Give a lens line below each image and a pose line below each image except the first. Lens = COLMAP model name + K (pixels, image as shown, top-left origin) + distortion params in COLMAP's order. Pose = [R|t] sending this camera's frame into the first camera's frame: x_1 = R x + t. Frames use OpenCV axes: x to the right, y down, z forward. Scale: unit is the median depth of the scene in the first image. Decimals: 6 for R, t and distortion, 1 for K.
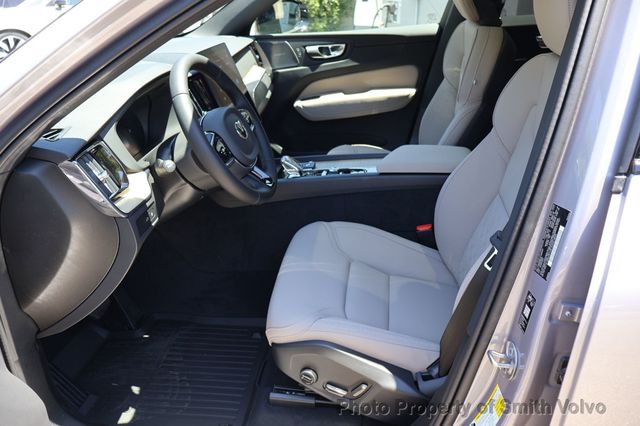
lens RADIAL K [[534.8, 0, 318.5], [0, 534.8, 210.8], [0, 0, 1]] dist [-0.010676, 0.017108]
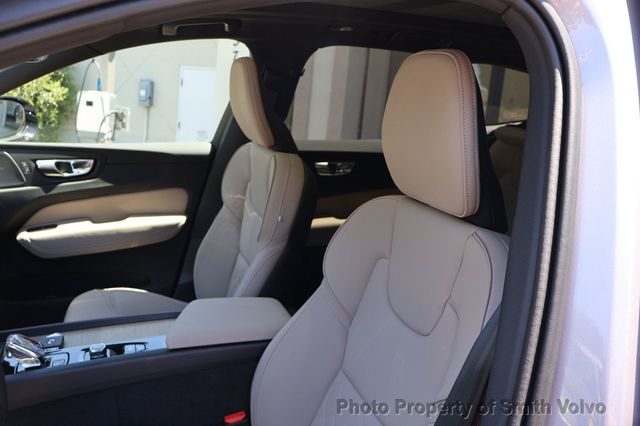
lens RADIAL K [[534.8, 0, 317.9], [0, 534.8, 217.4], [0, 0, 1]] dist [-0.010676, 0.017108]
pose [[0.879060, -0.001418, 0.476709, -0.032951], [0.088069, 0.983266, -0.159476, -0.076794], [-0.468505, 0.182172, 0.864474, 0.190636]]
